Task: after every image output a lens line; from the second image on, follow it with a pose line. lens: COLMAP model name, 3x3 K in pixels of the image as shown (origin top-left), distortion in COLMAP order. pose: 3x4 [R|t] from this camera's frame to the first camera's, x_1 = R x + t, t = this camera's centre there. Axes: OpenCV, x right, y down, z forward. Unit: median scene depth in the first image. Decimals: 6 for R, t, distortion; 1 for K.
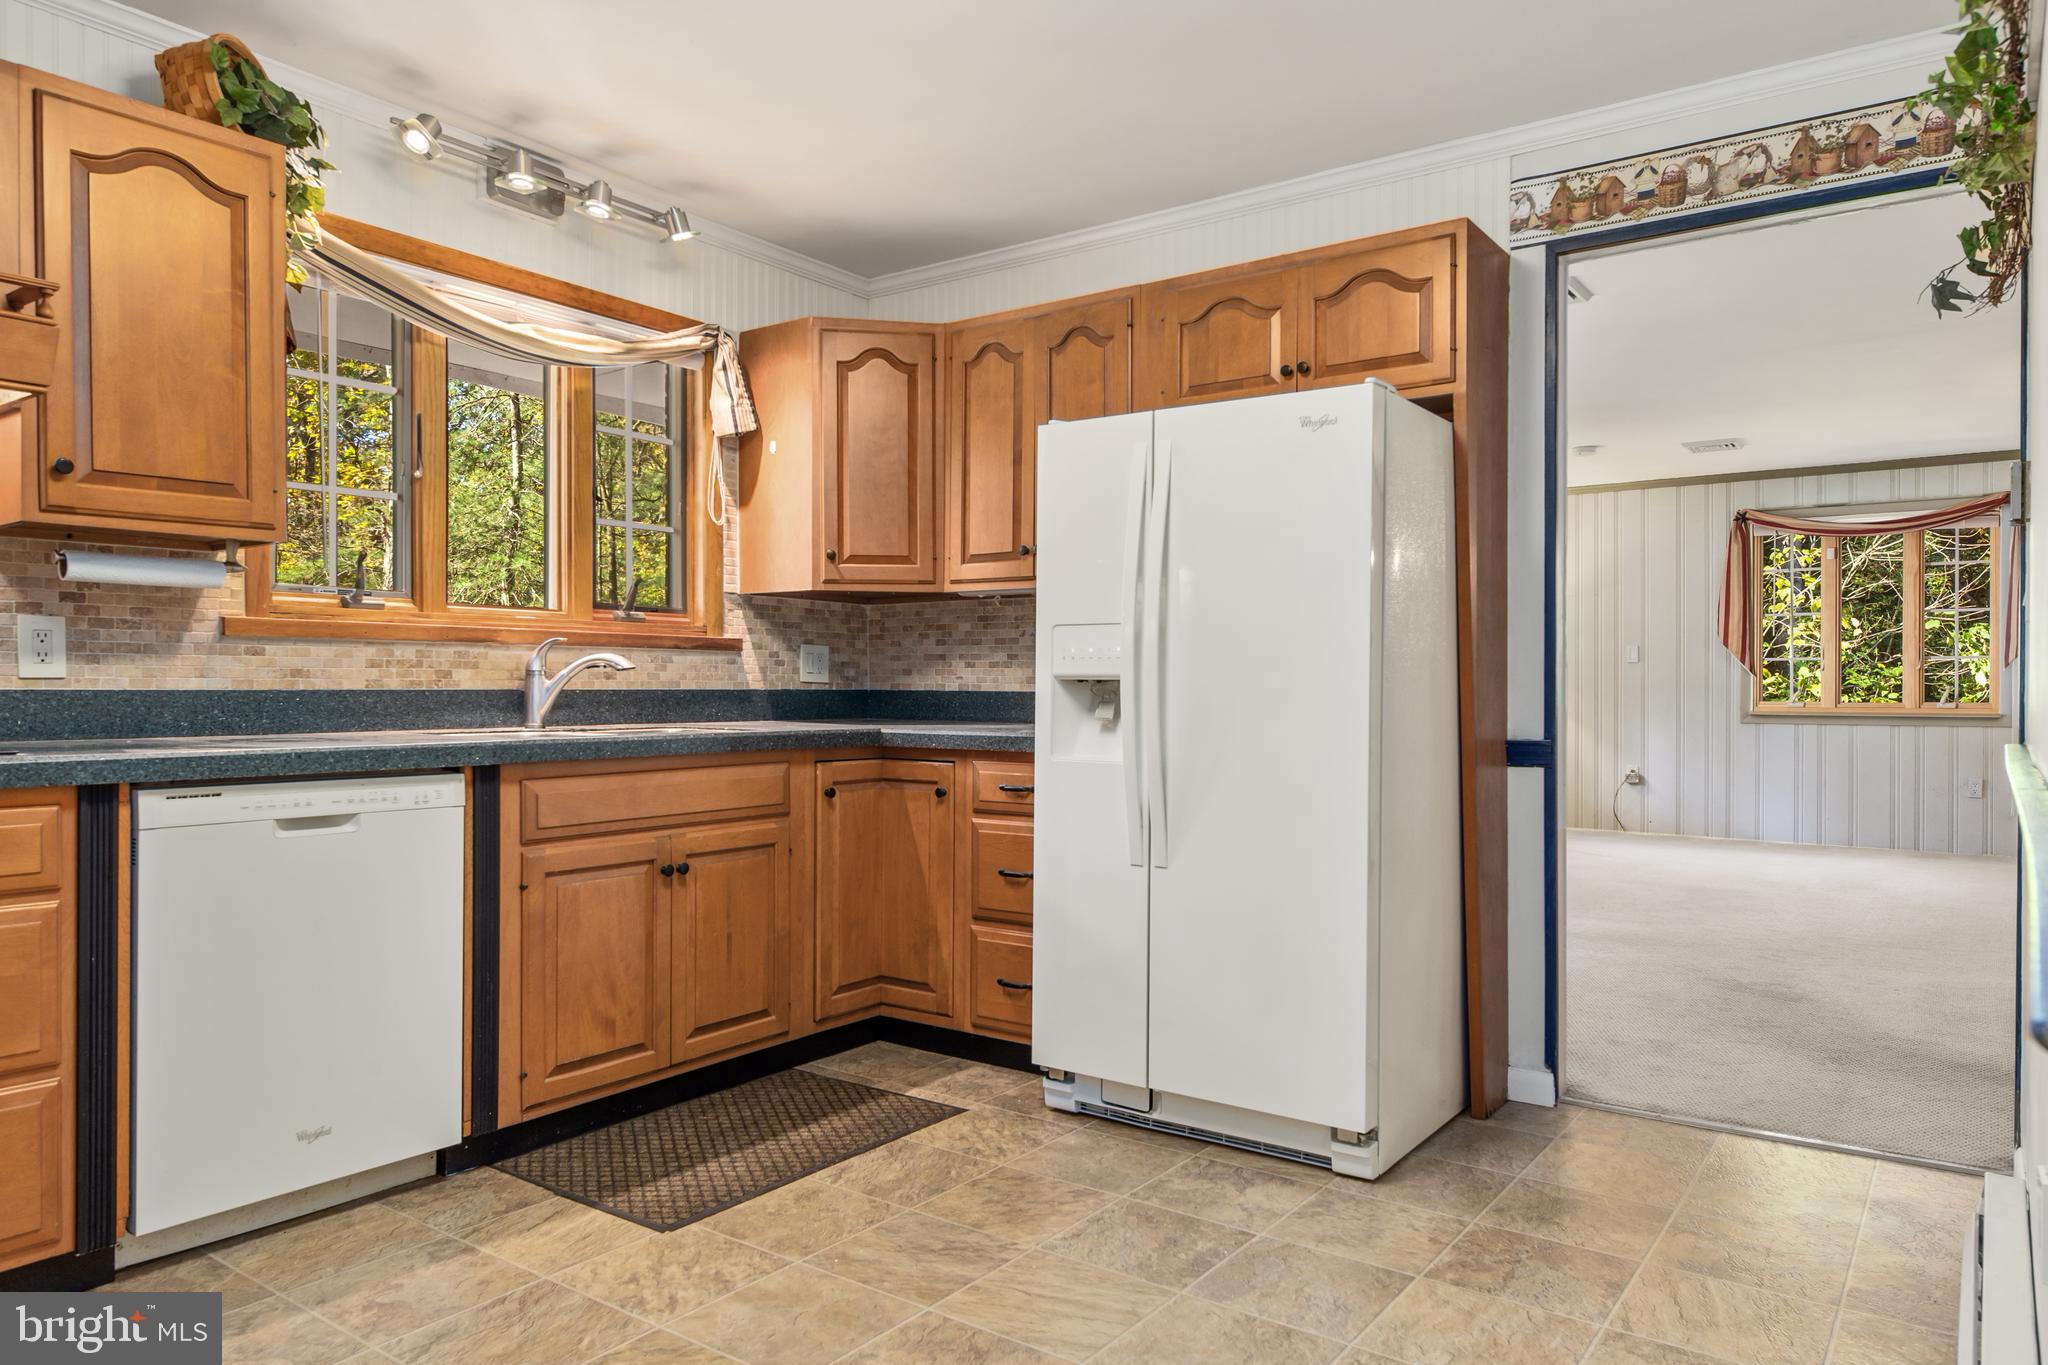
lens RADIAL K [[1351.1, 0, 1031.0], [0, 1351.1, 699.2], [0, 0, 1]] dist [0.016635, -0.016635]
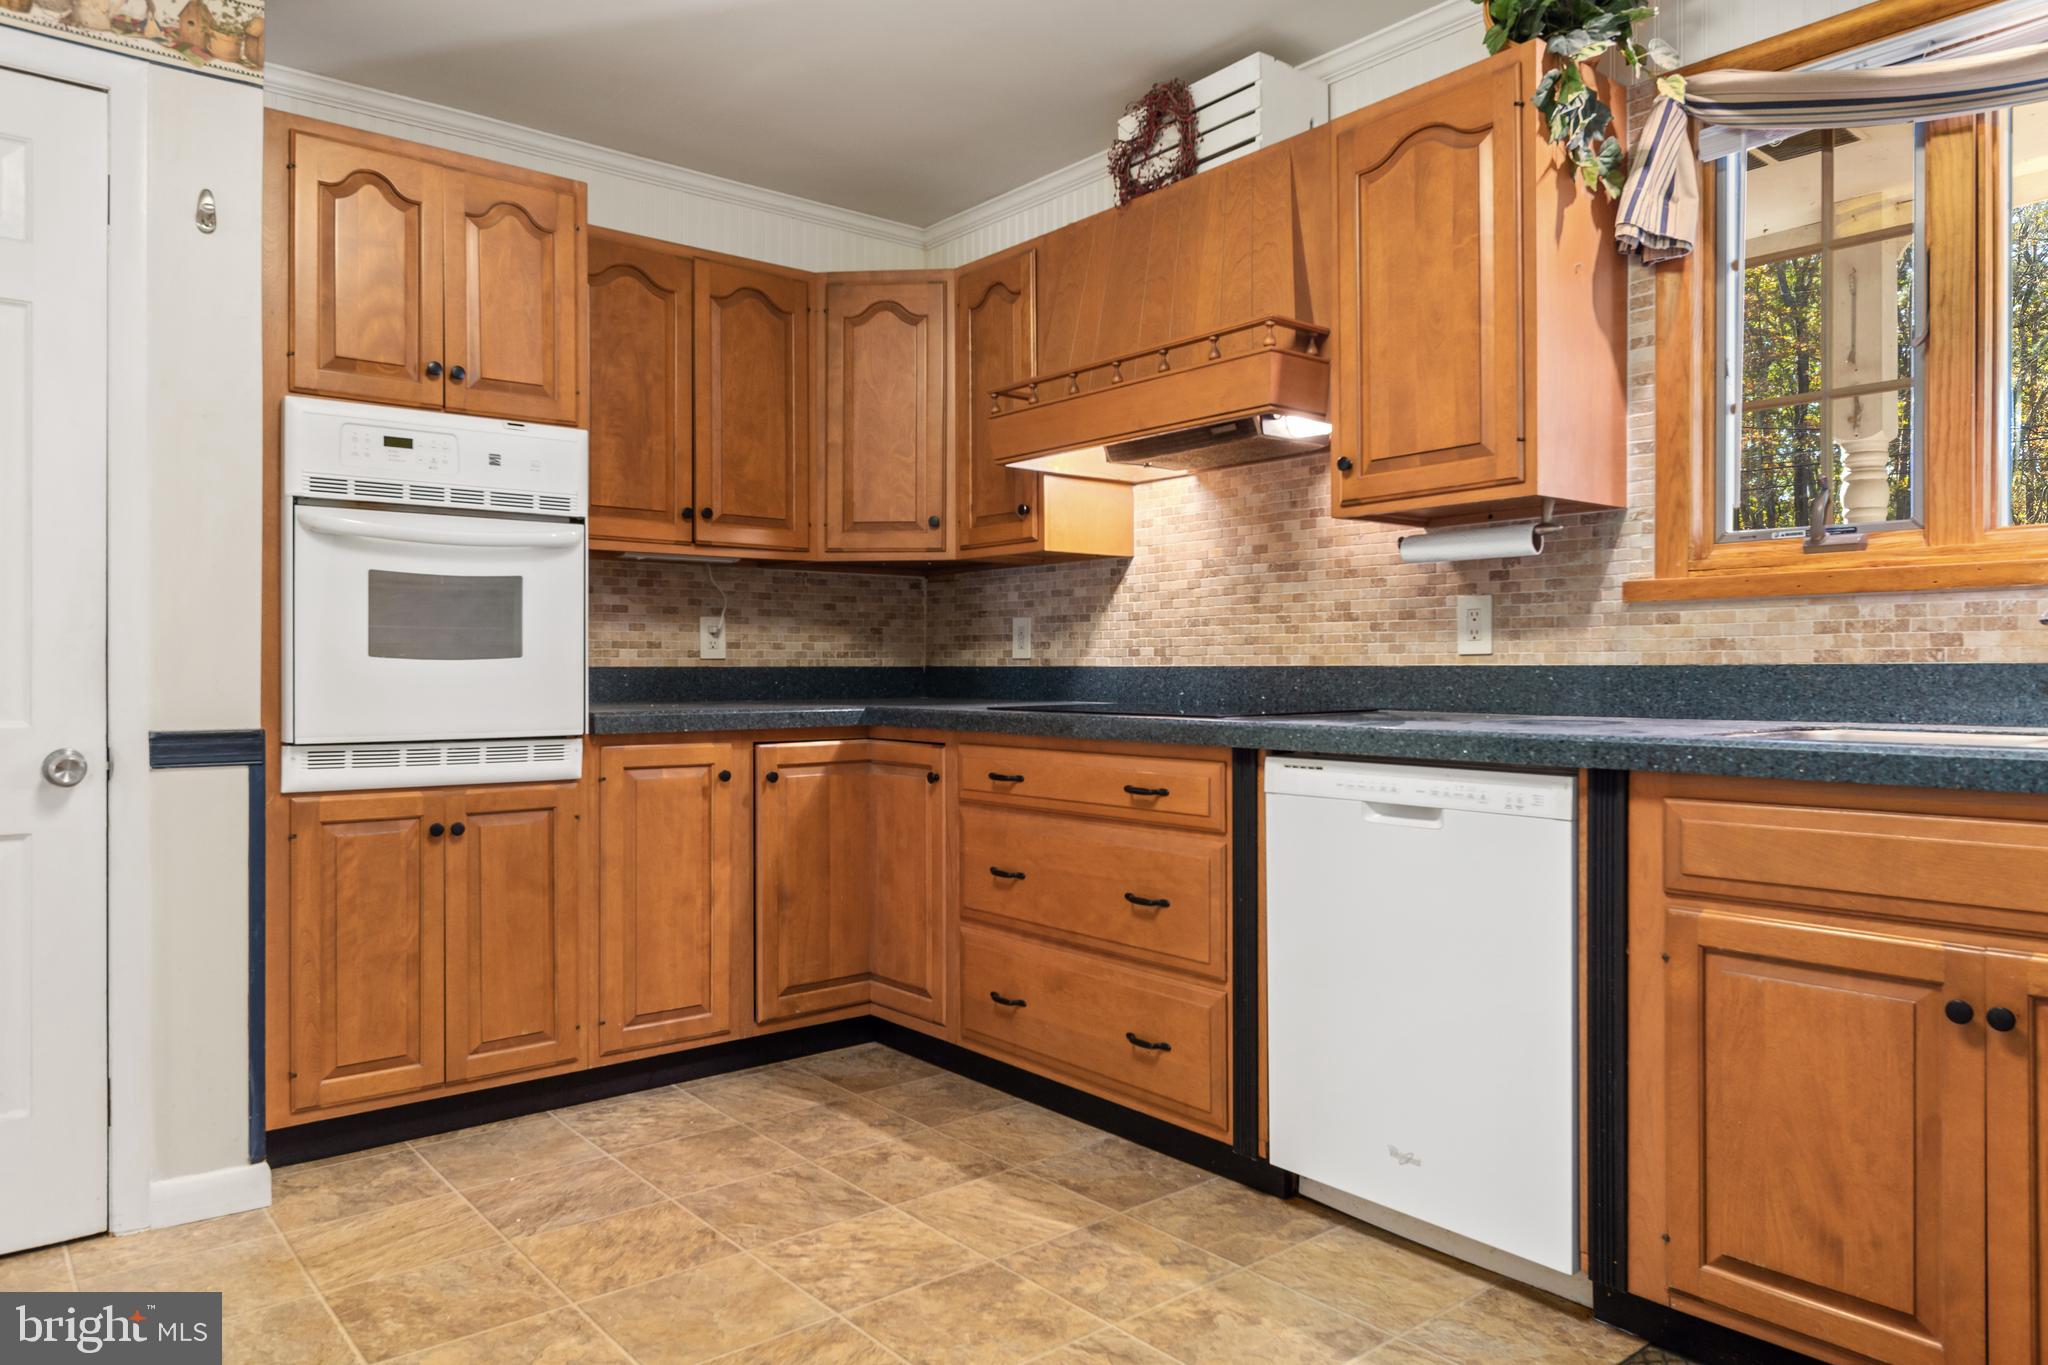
lens RADIAL K [[1351.1, 0, 1021.9], [0, 1351.1, 678.5], [0, 0, 1]] dist [0.016635, -0.016635]
pose [[-0.258369, 0.005450, -0.966031, 0.326828], [-0.006572, 0.999951, 0.007399, -0.001965], [0.966024, 0.008261, -0.258321, 0.792397]]
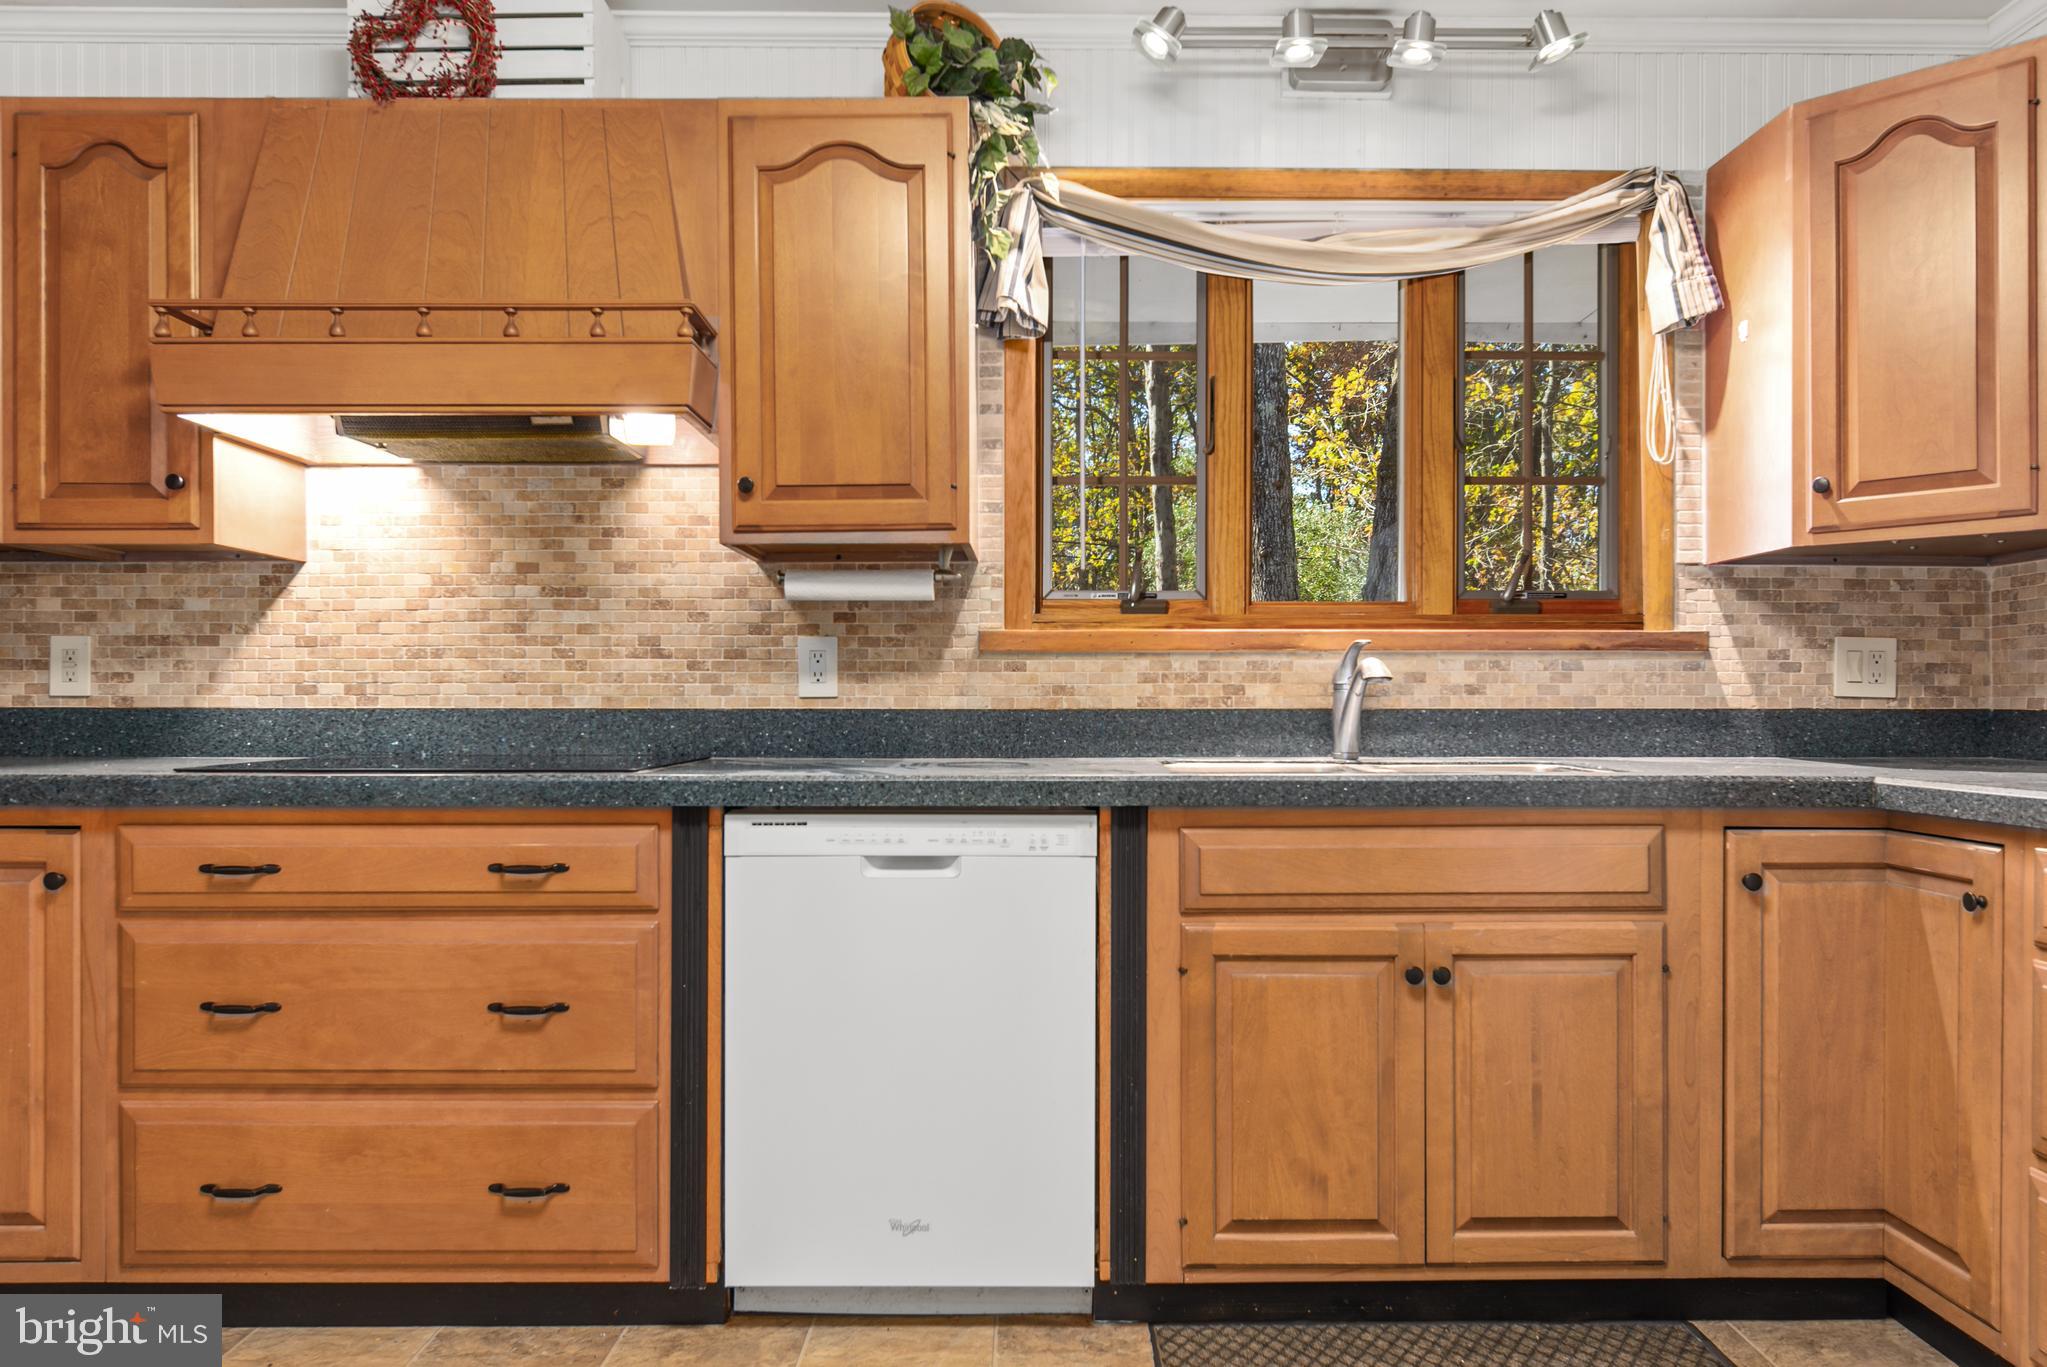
lens RADIAL K [[1350.5, 0, 1038.1], [0, 1350.5, 714.9], [0, 0, 1]] dist [0.016635, -0.016635]
pose [[0.589789, 0.002923, -0.807552, 0.168753], [-0.005717, 0.999984, -0.000557, -0.002169], [0.807537, 0.004945, 0.589796, 0.450385]]
